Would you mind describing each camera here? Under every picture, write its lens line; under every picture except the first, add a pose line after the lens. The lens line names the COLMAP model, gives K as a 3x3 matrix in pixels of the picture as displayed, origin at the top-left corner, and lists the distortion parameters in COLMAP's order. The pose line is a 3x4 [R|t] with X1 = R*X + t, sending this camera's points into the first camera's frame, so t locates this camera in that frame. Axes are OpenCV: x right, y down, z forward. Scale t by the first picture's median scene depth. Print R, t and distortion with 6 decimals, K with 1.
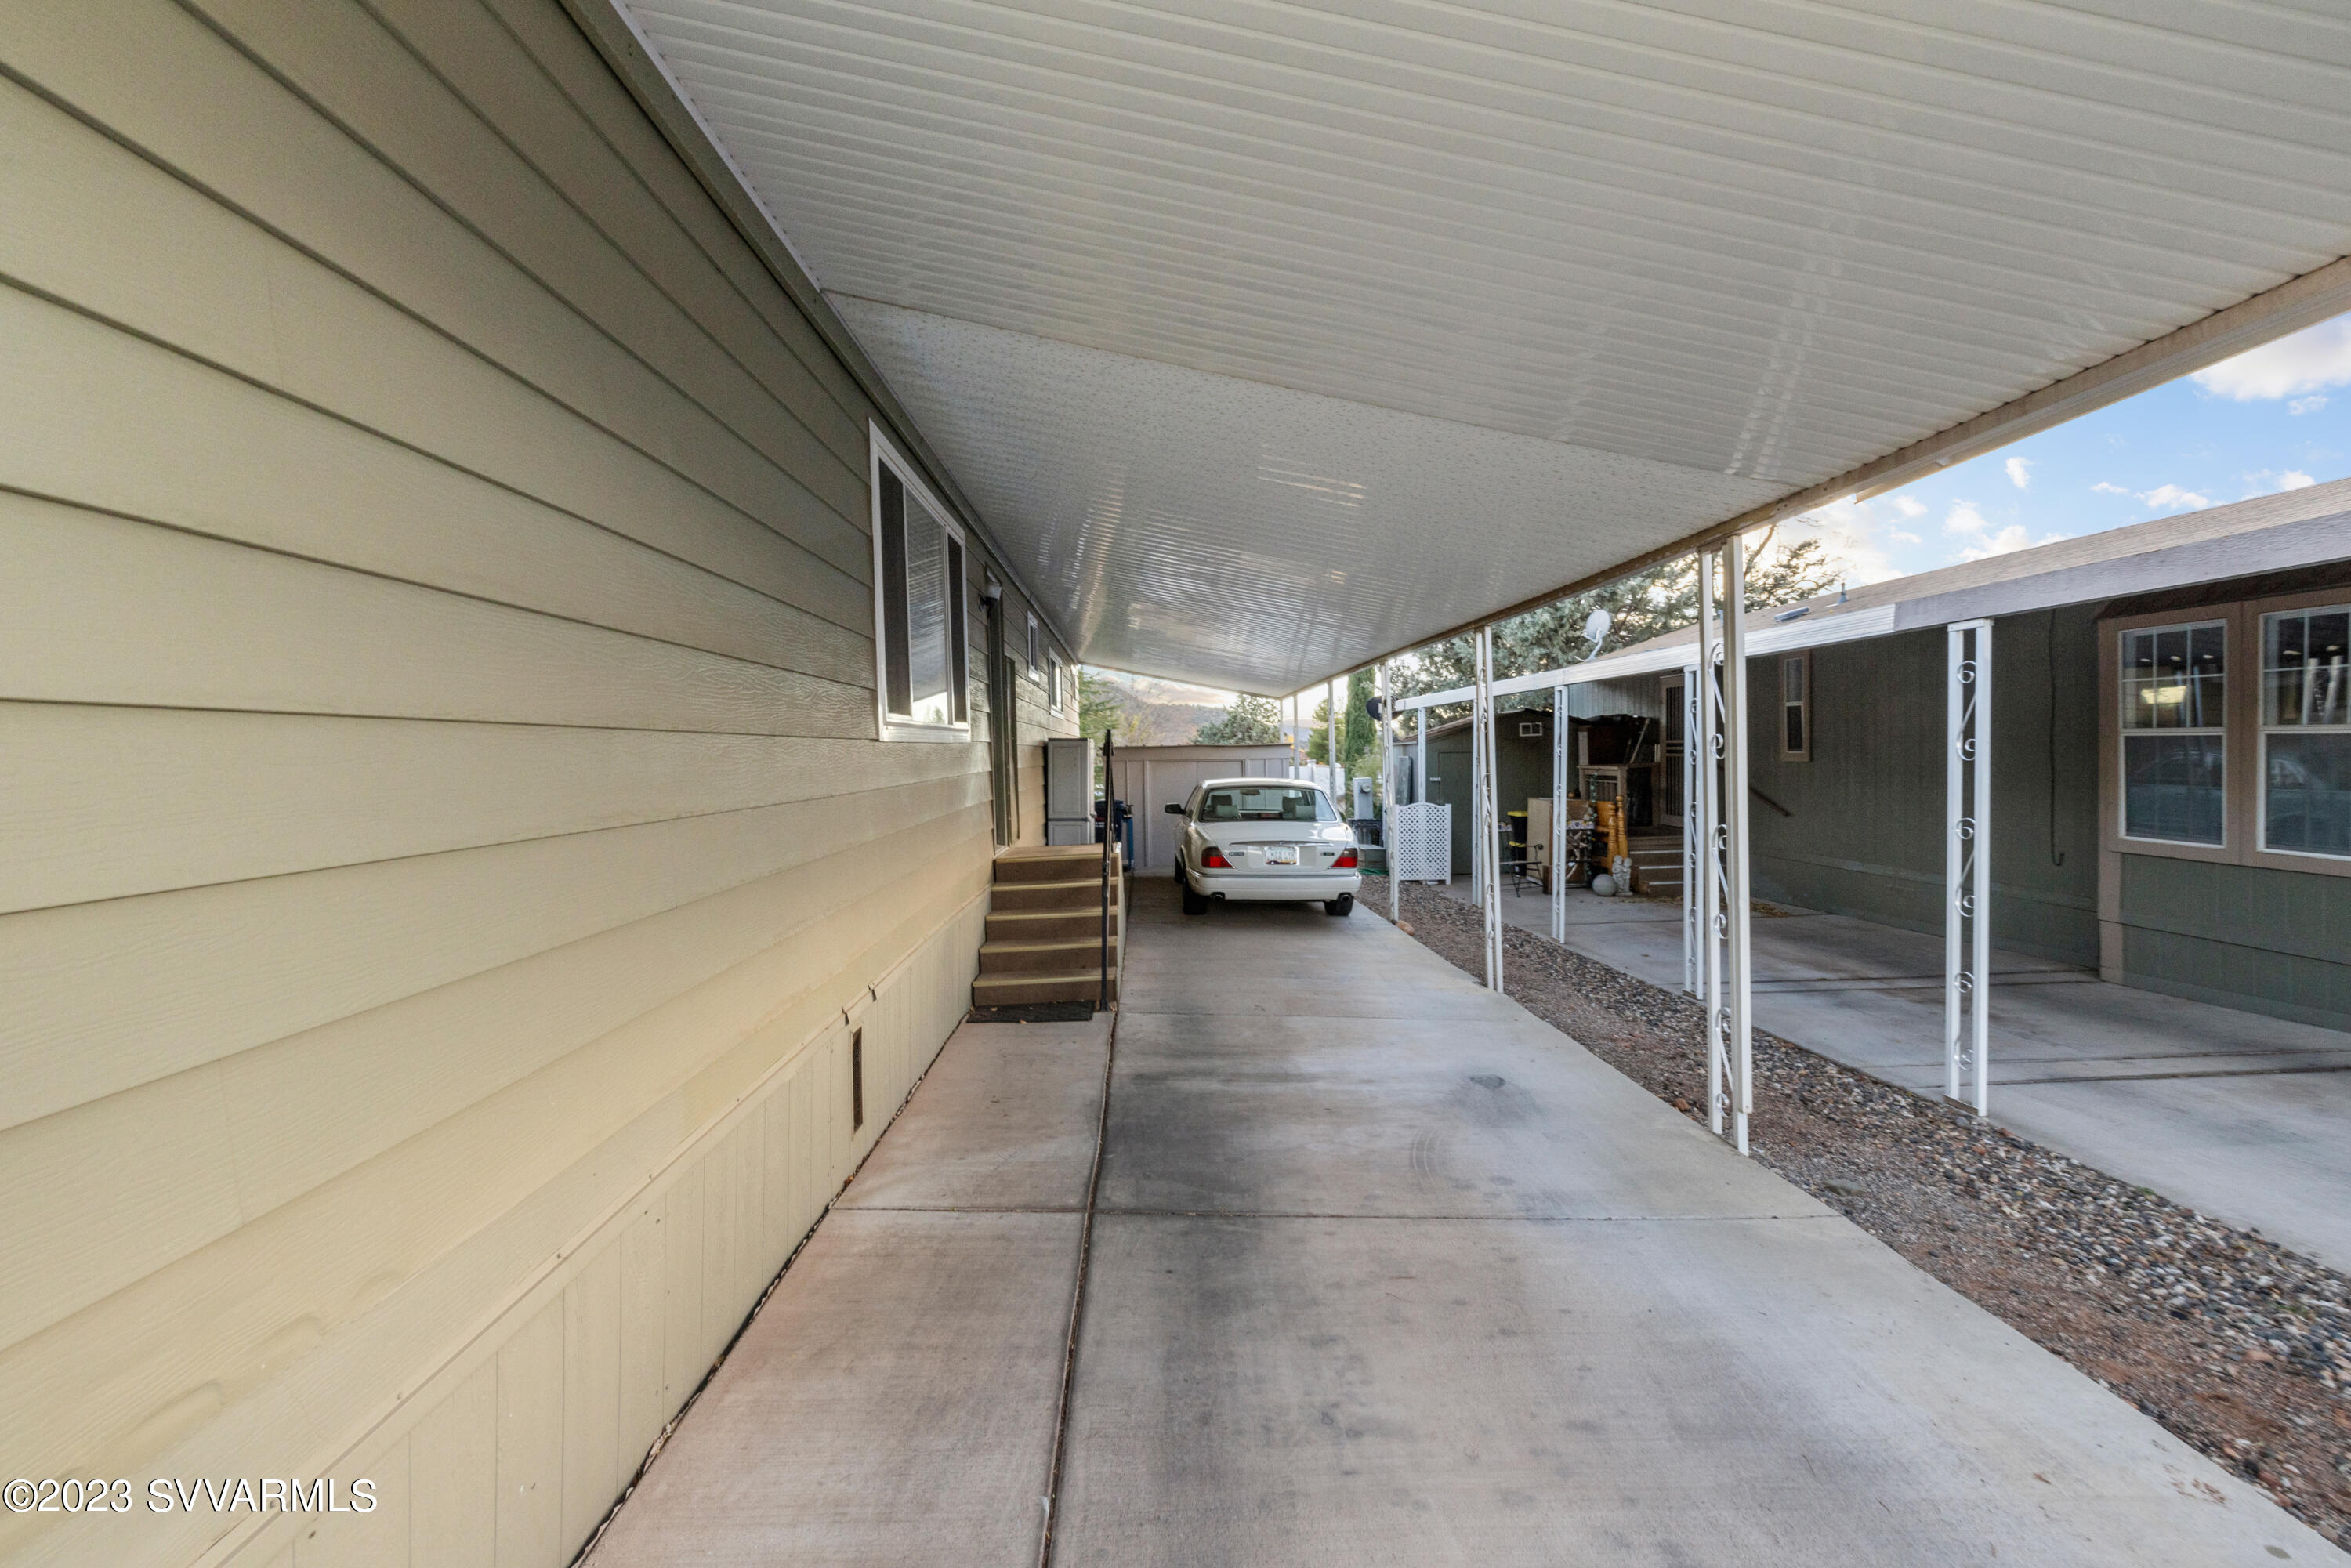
lens RADIAL K [[1018.4, 0, 1176.1], [0, 1018.4, 783.4], [0, 0, 1]] dist [-0.002231, 0.000003]
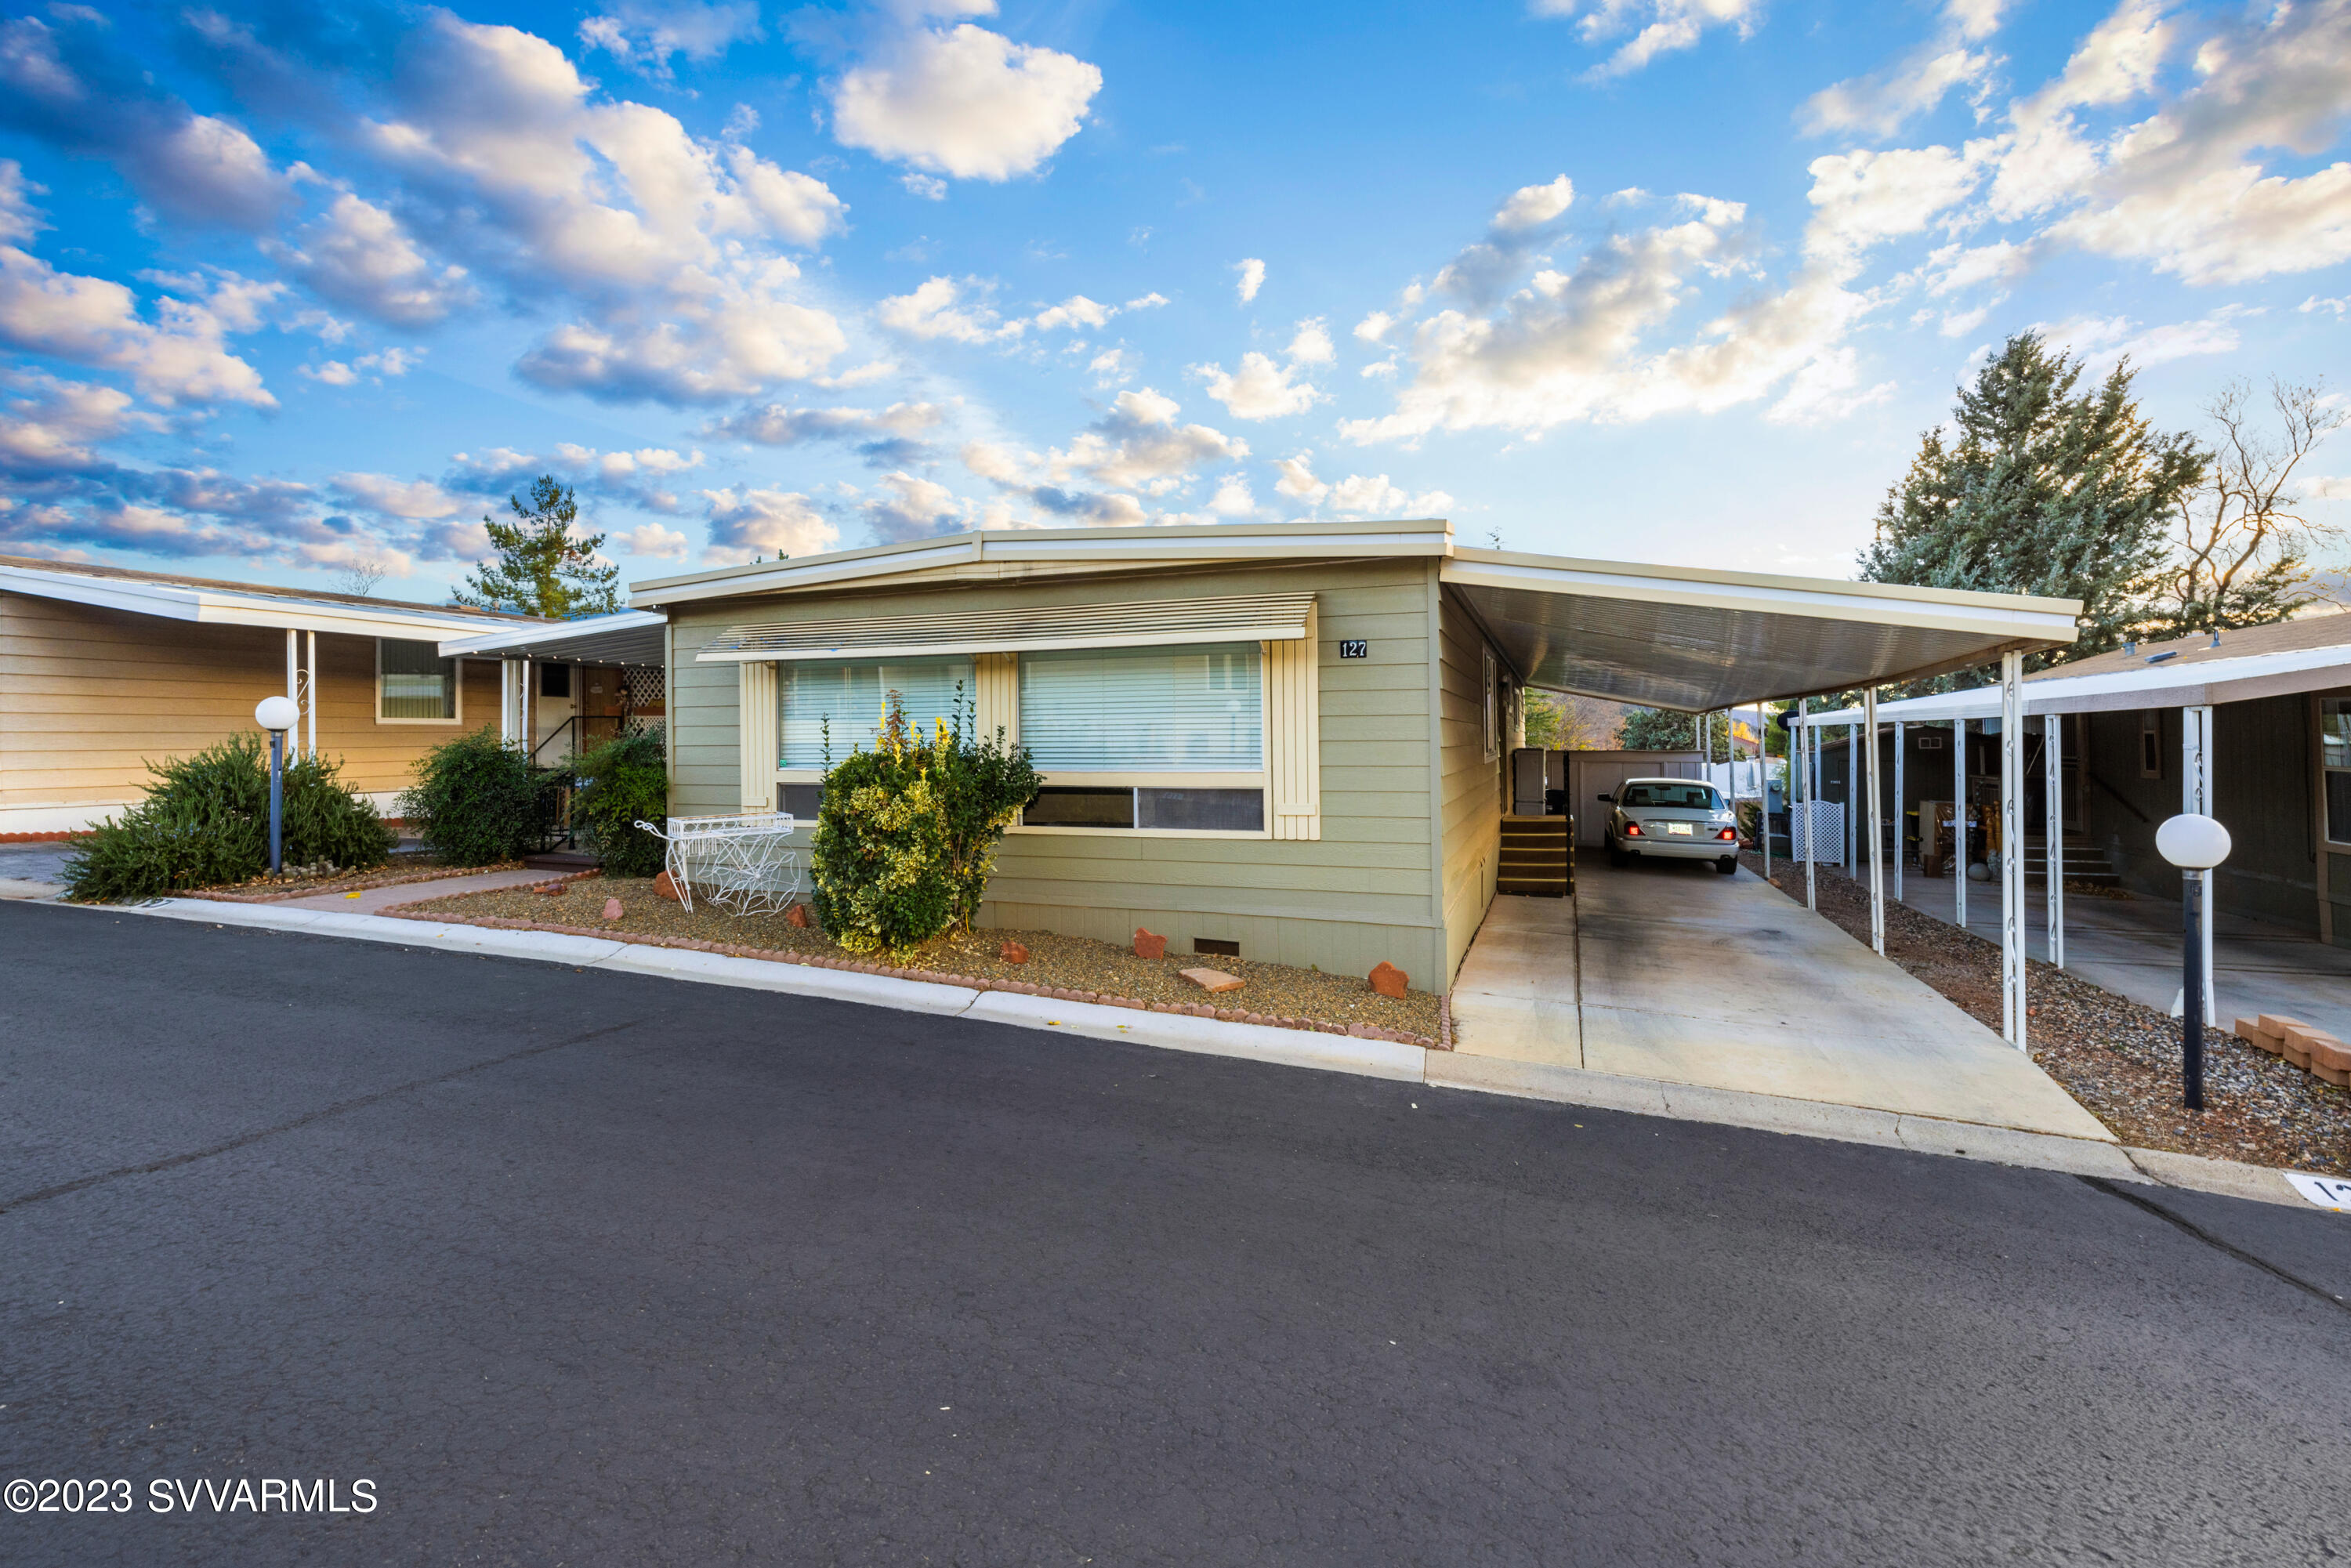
lens RADIAL K [[1018.4, 0, 1175.8], [0, 1018.4, 746.5], [0, 0, 1]] dist [-0.002231, 0.000003]
pose [[0.923118, 0.020270, -0.383982, -0.012123], [-0.028480, 0.999471, -0.015707, -0.007625], [0.383460, 0.025436, 0.923207, -0.636182]]
